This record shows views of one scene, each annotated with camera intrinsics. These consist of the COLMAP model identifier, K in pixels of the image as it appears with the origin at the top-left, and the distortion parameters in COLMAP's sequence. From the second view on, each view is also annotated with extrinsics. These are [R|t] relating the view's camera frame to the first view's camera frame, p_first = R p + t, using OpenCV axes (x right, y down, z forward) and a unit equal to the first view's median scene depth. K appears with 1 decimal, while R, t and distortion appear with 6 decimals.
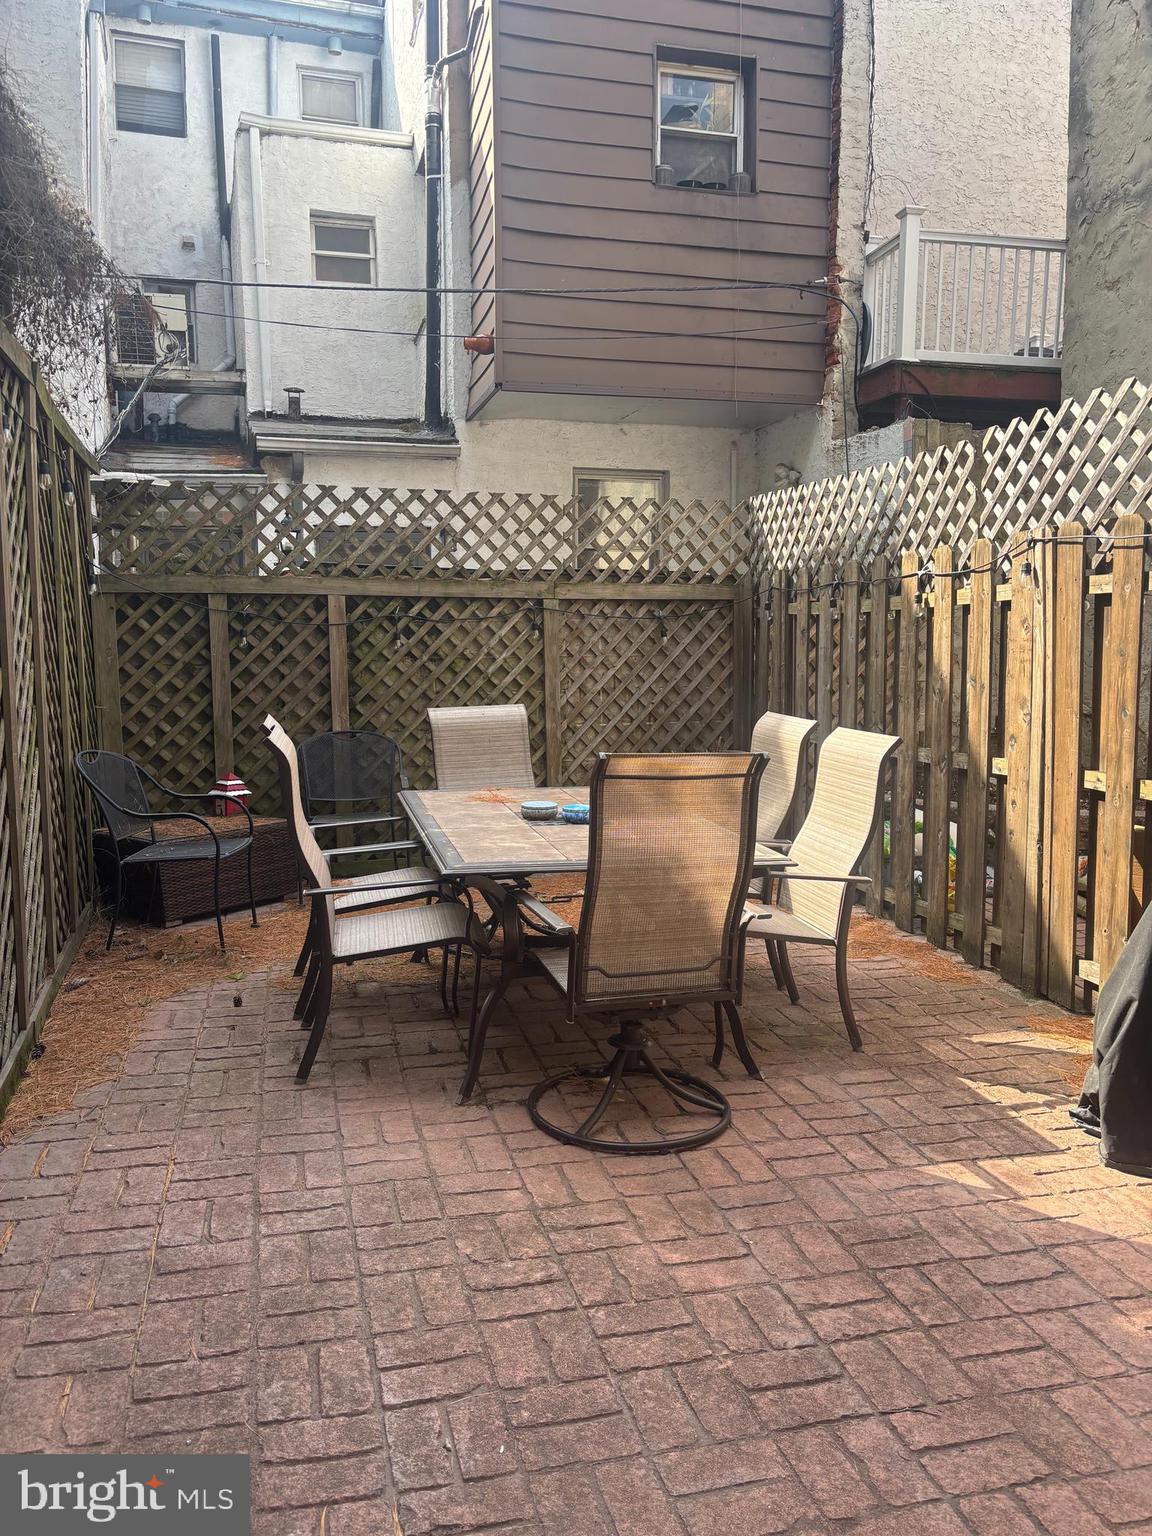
lens RADIAL K [[1155.4, 0, 582.3], [0, 1155.4, 765.4], [0, 0, 1]] dist [0.009565, -0.023857]
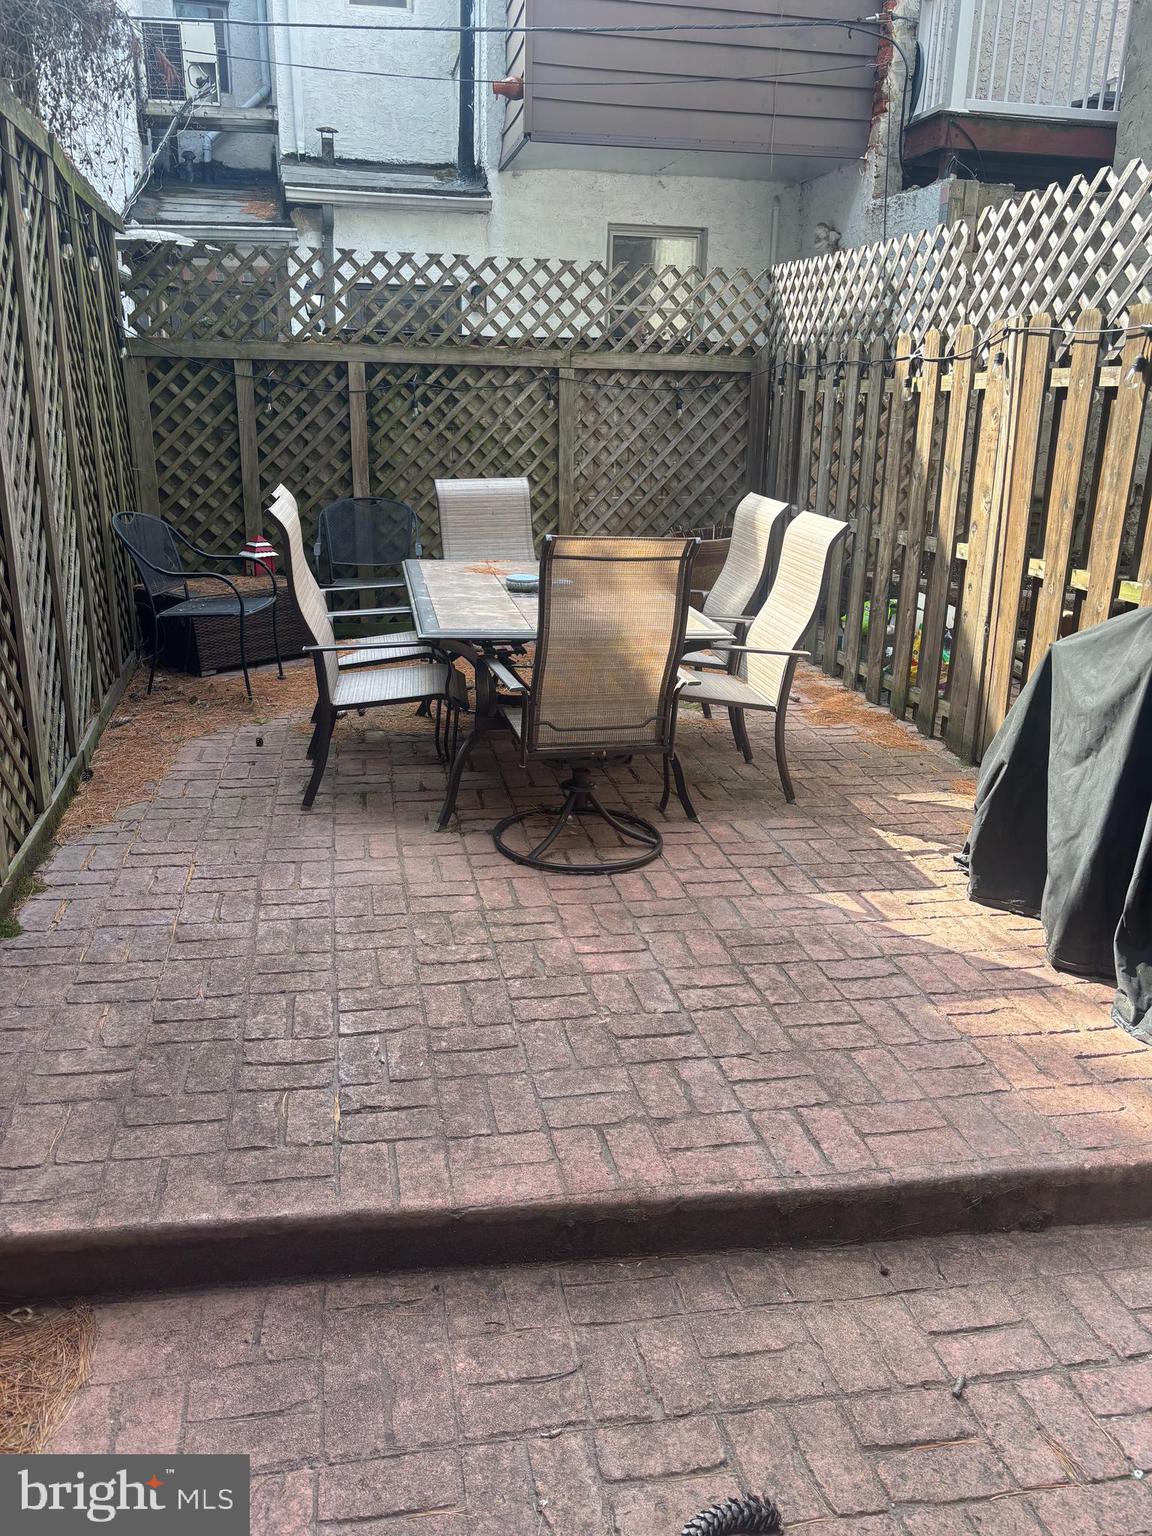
lens RADIAL K [[1155.4, 0, 582.3], [0, 1155.4, 765.4], [0, 0, 1]] dist [0.009565, -0.023857]
pose [[0.998269, 0.036916, -0.045789, 0.069242], [-0.027020, 0.979326, 0.200476, -0.010133], [0.052243, -0.198892, 0.978628, -0.099804]]
